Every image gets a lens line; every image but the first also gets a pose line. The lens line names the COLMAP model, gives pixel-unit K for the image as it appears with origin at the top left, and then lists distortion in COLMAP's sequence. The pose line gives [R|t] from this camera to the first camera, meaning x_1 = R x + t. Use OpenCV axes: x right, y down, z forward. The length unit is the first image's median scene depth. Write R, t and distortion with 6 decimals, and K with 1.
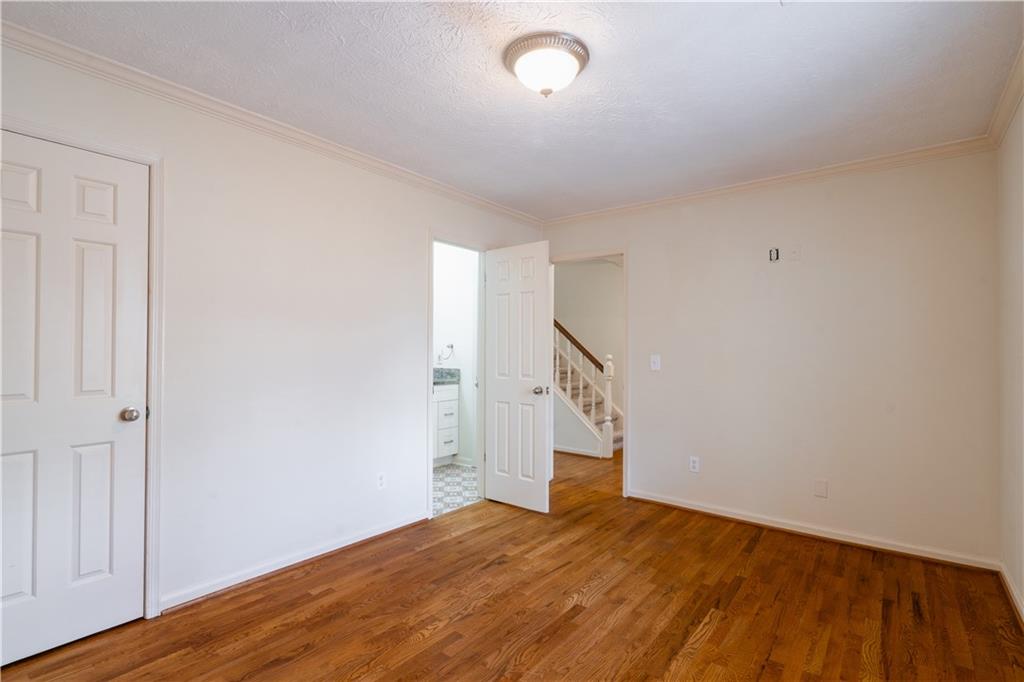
lens RADIAL K [[464.0, 0, 510.0], [0, 464.0, 346.8], [0, 0, 1]] dist [-0.003488, 0.001462]
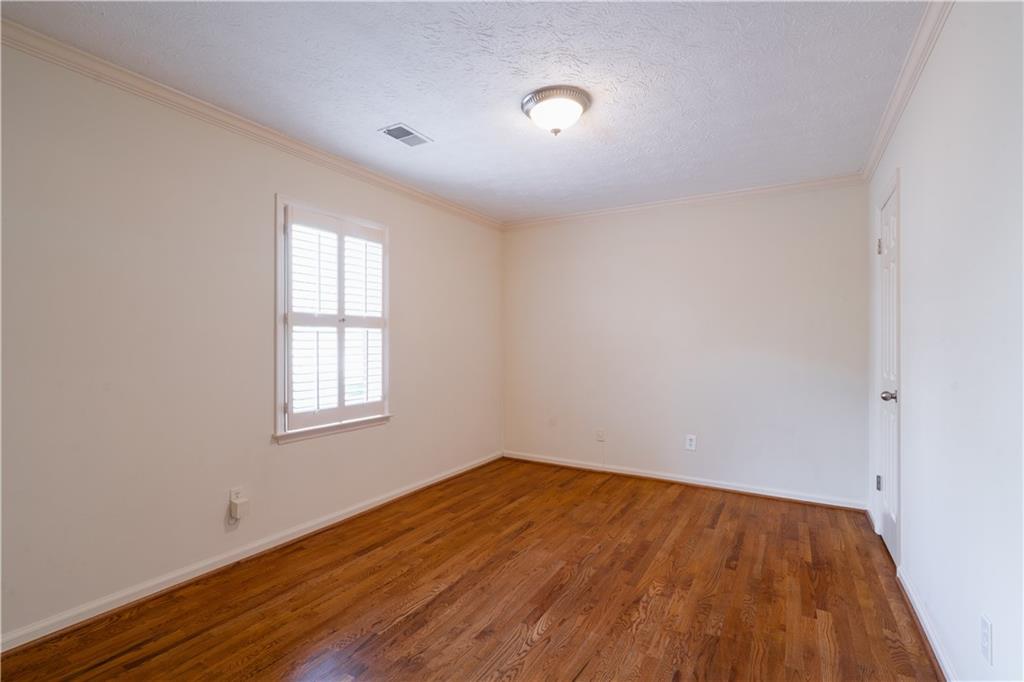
lens RADIAL K [[464.0, 0, 509.6], [0, 464.0, 348.6], [0, 0, 1]] dist [-0.003488, 0.001462]
pose [[-0.990404, -0.004871, -0.138117, 0.333074], [-0.005294, 0.999982, 0.002696, 0.023775], [0.138101, 0.003402, -0.990412, 1.990587]]
